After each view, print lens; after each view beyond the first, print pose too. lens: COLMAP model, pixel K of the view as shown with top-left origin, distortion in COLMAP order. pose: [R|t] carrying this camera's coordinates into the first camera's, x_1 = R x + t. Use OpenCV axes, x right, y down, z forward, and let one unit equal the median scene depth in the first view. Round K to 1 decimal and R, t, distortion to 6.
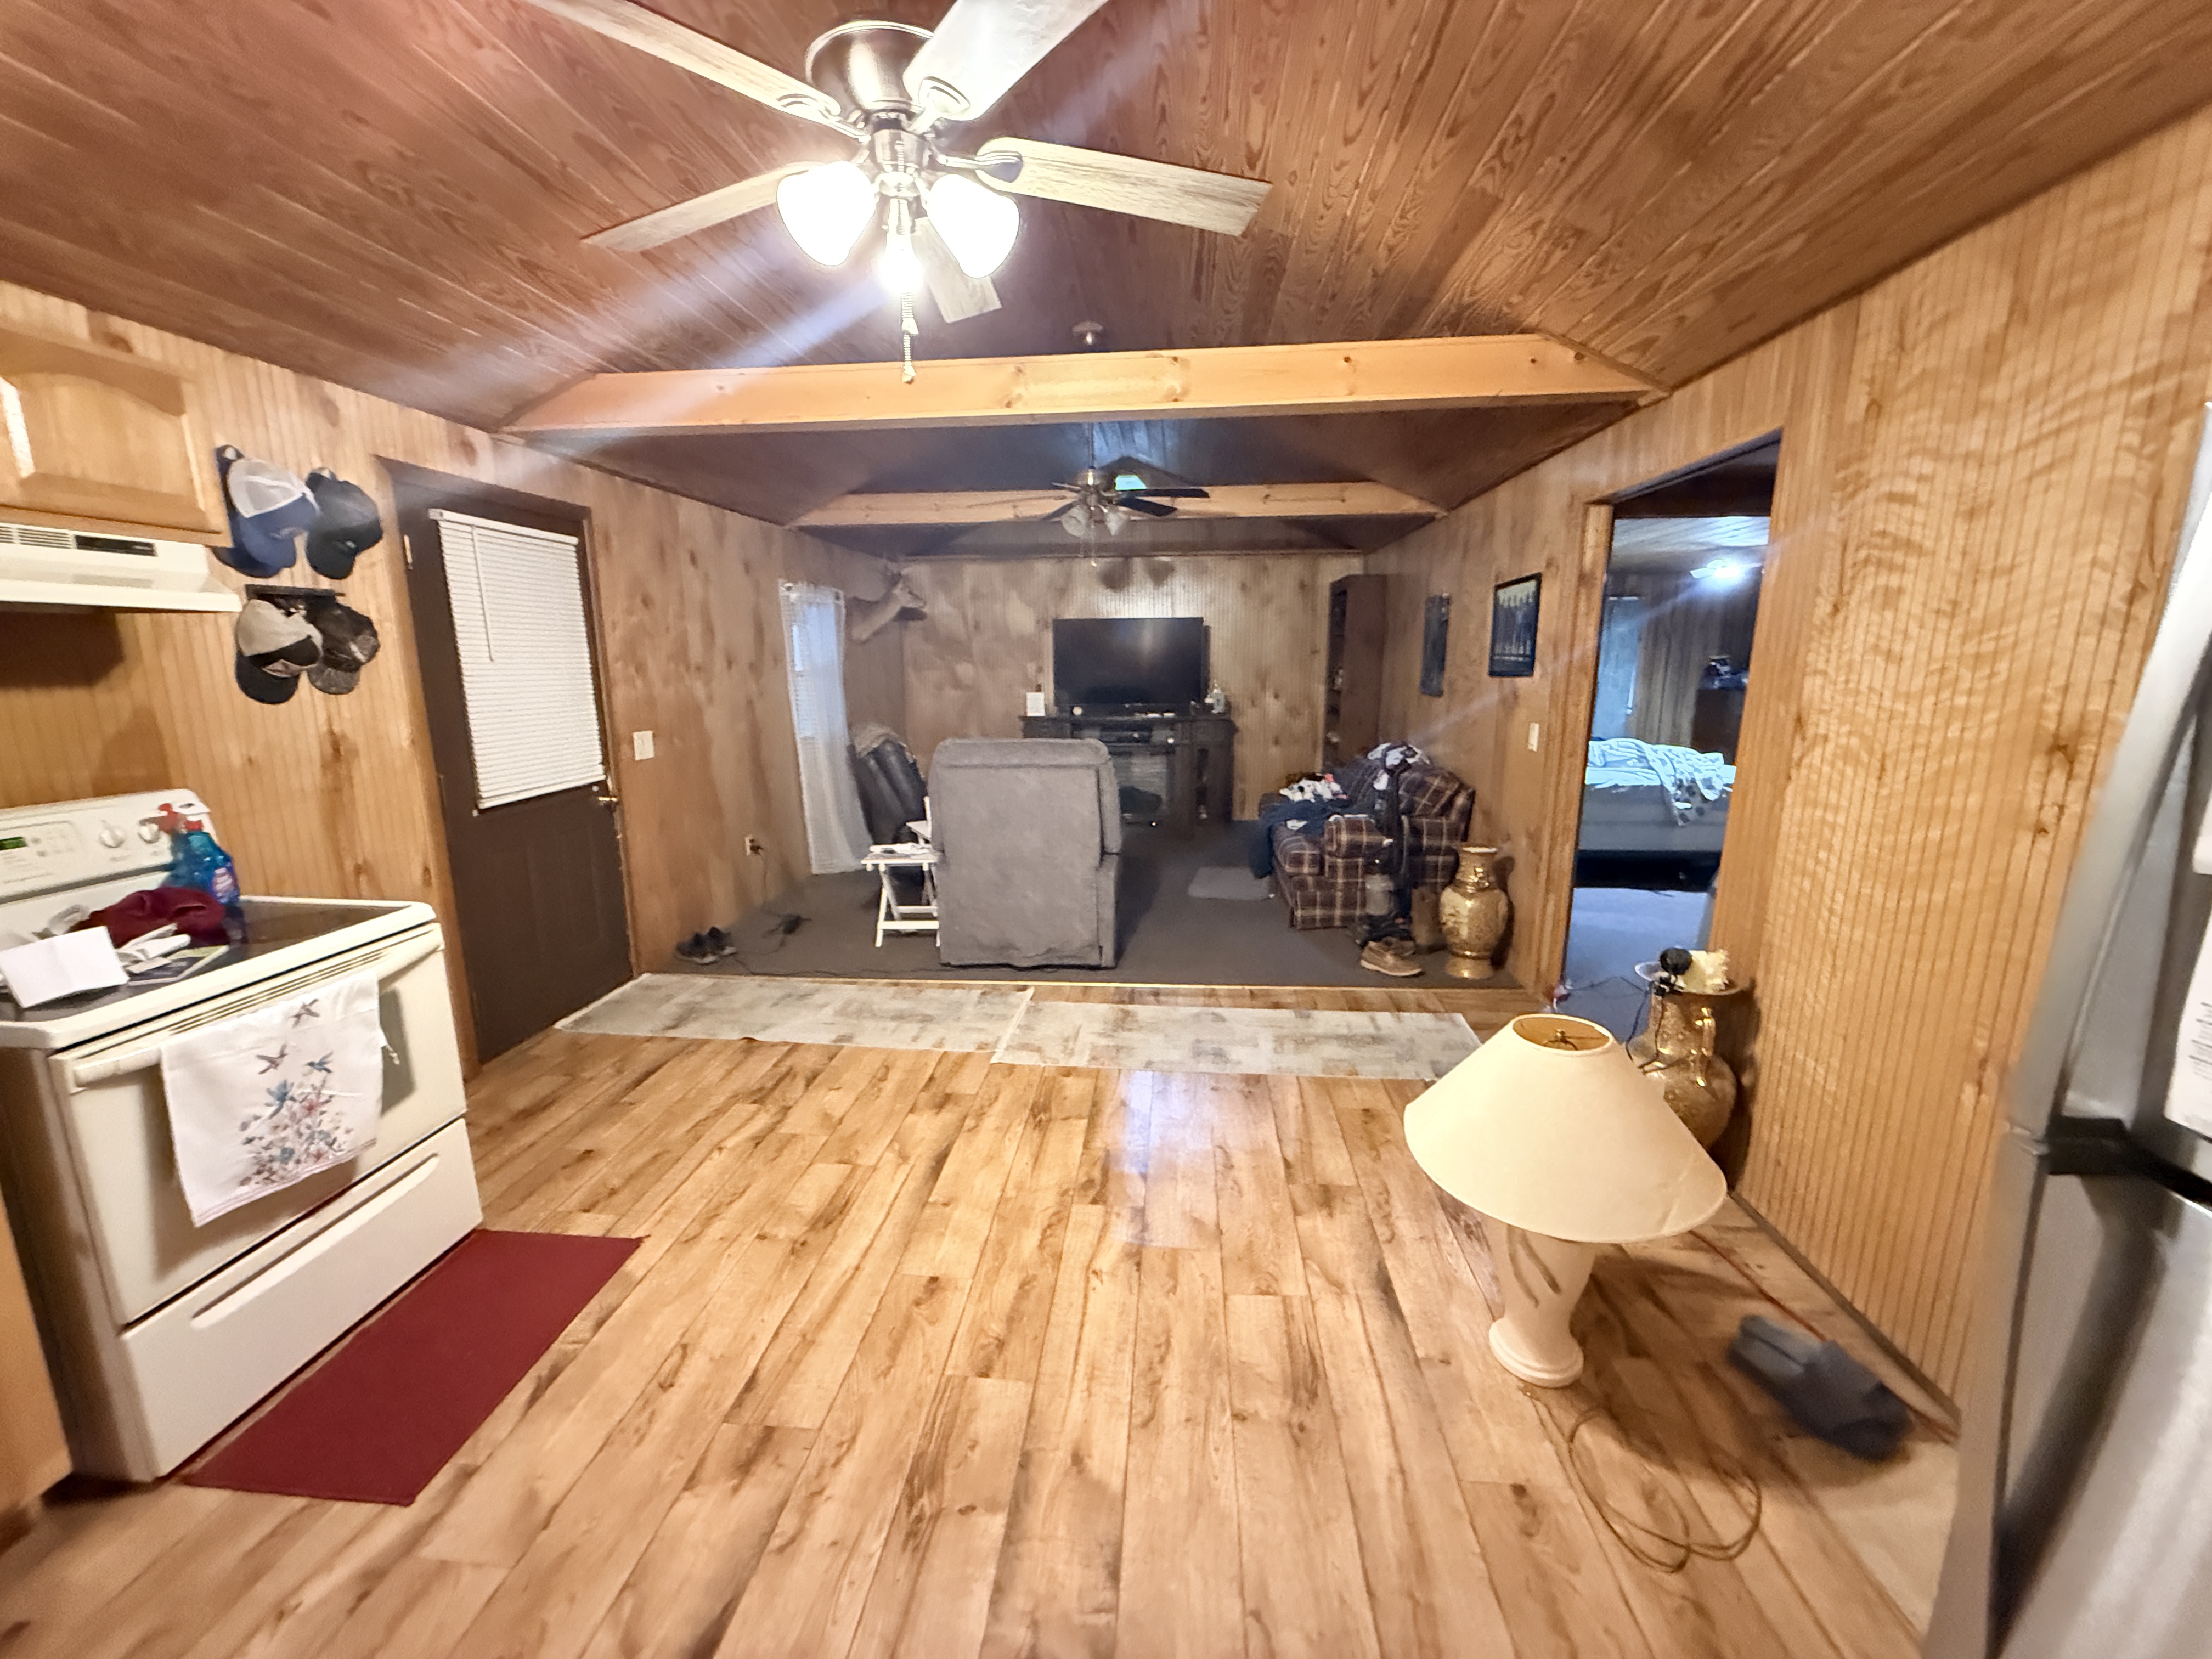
lens RADIAL K [[881.8, 0, 1098.2], [0, 881.8, 834.3], [0, 0, 1]] dist [0.001969, -0.000261]
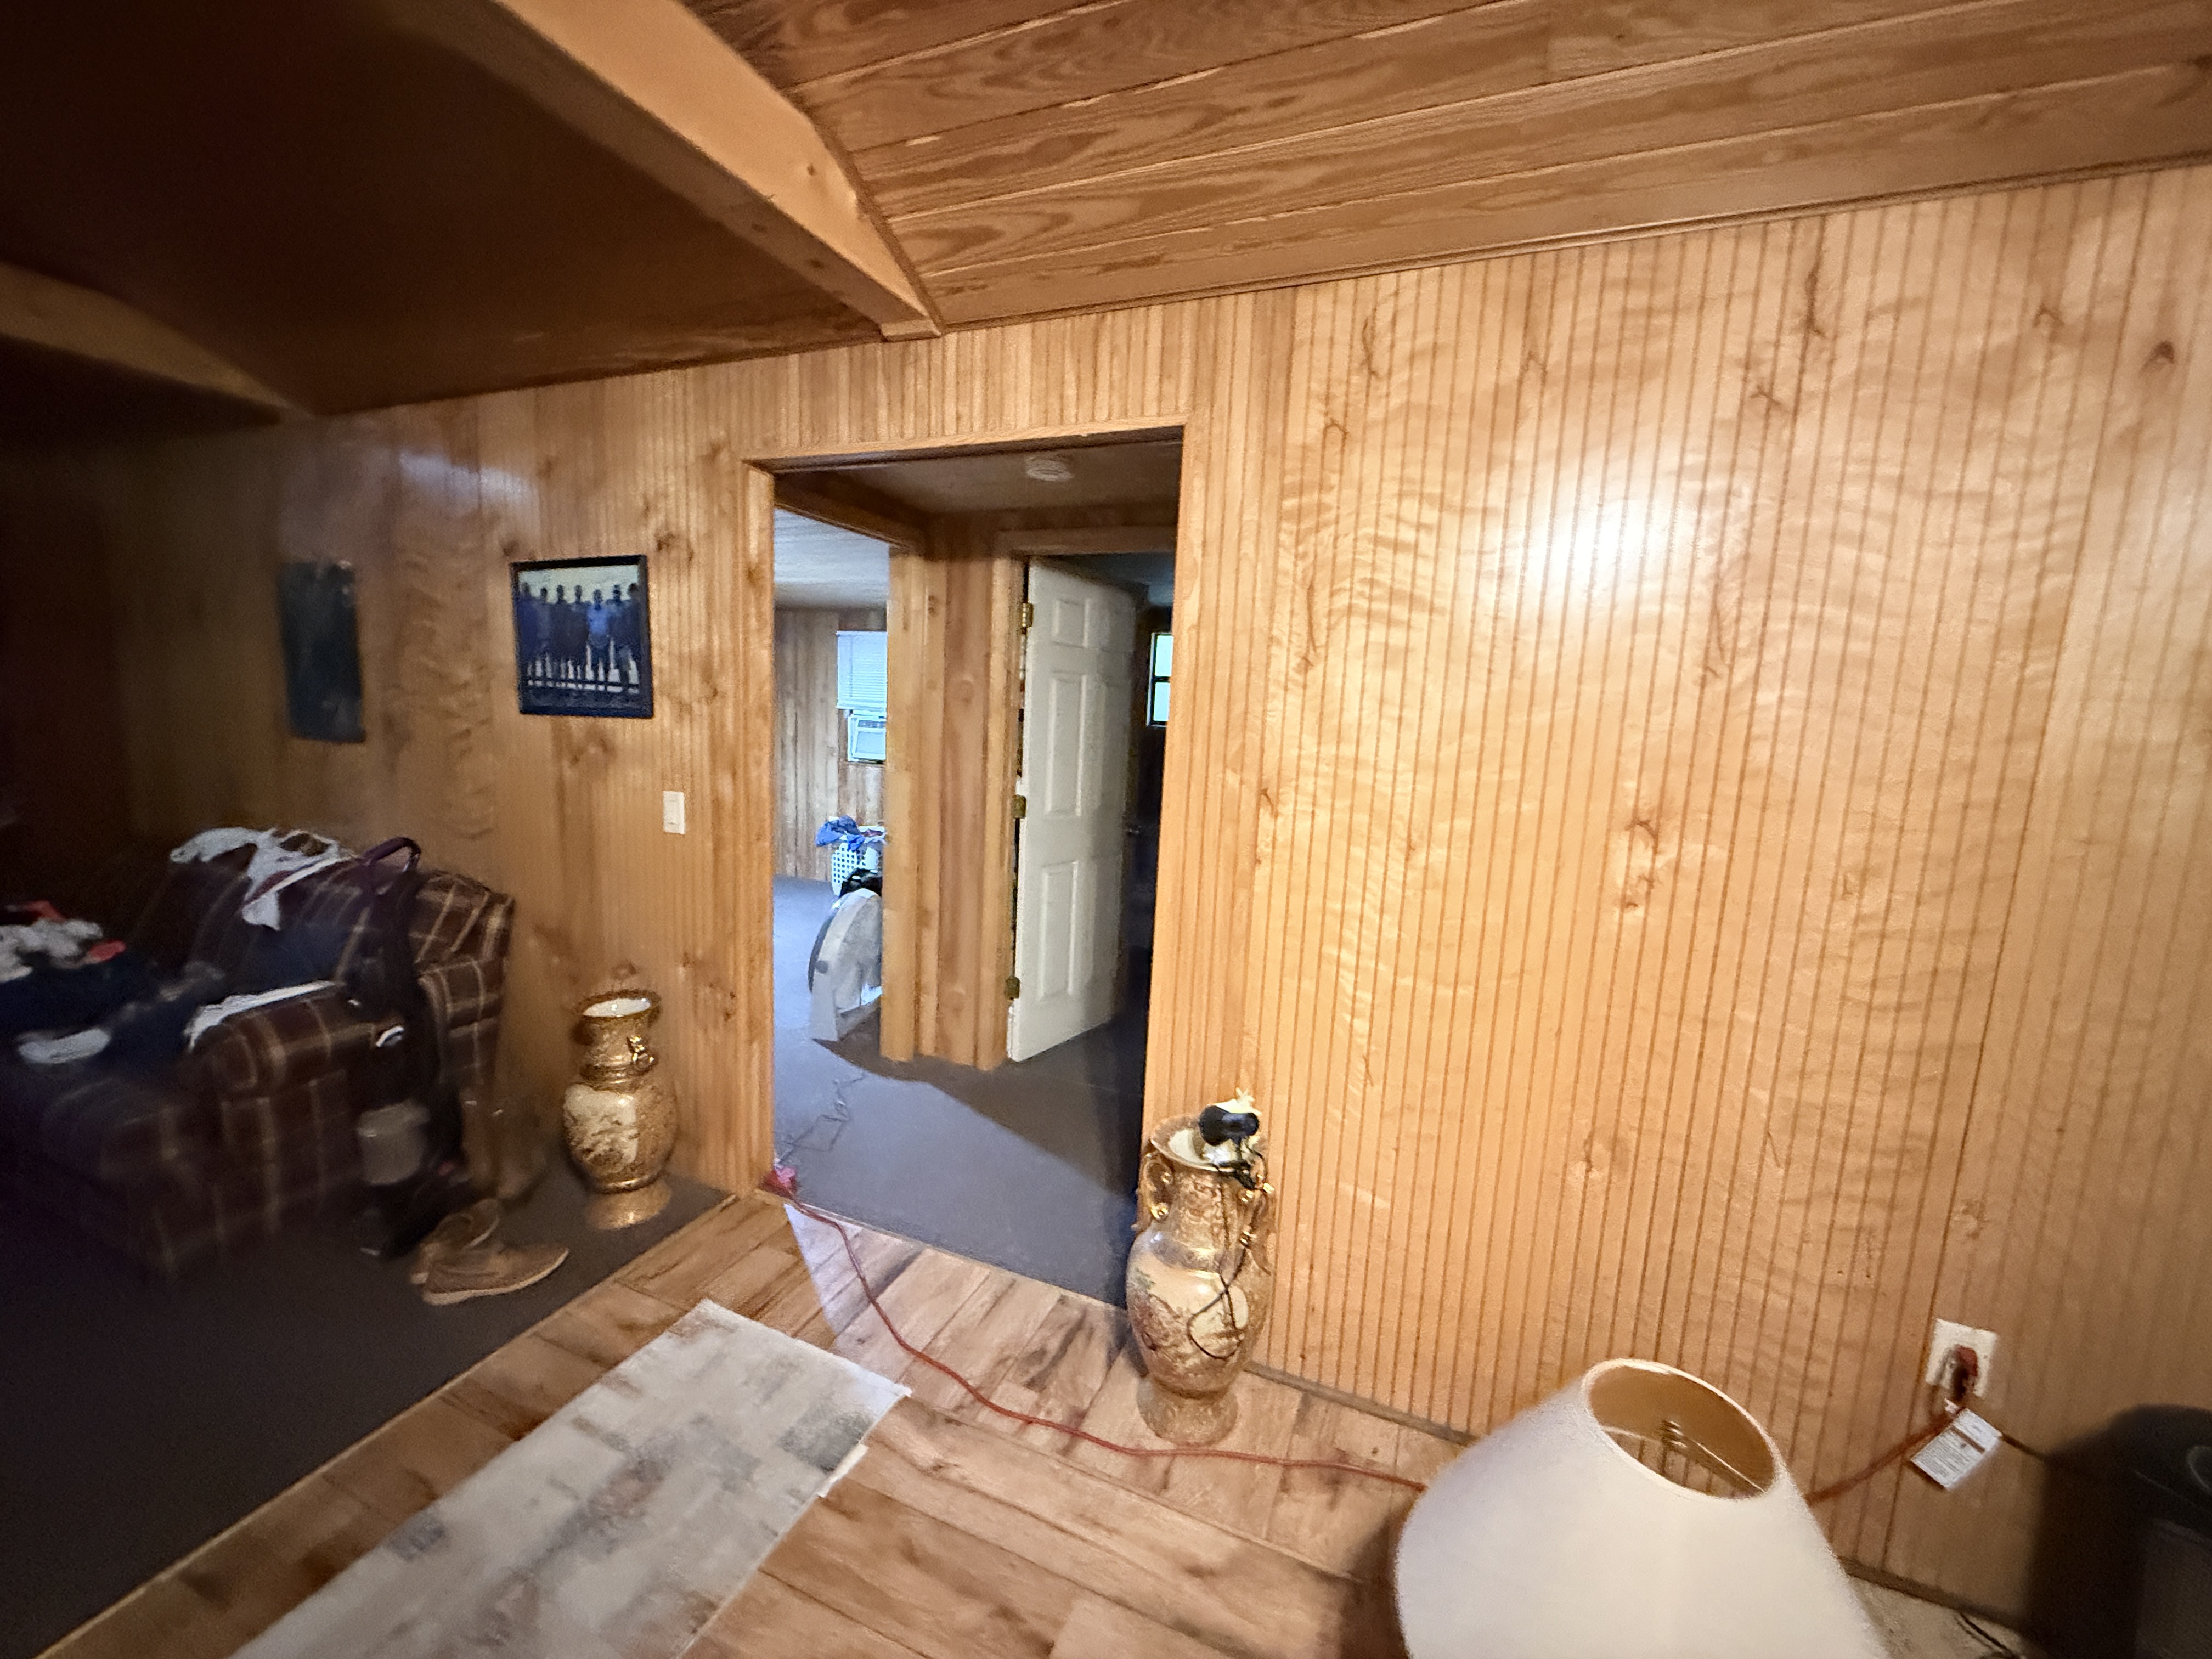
lens RADIAL K [[881.8, 0, 1098.2], [0, 881.8, 834.3], [0, 0, 1]] dist [0.001969, -0.000261]
pose [[0.298931, -0.117467, 0.947017, -0.032658], [0.140926, 0.986948, 0.077935, -0.140320], [-0.943811, 0.110162, 0.311584, 0.708335]]
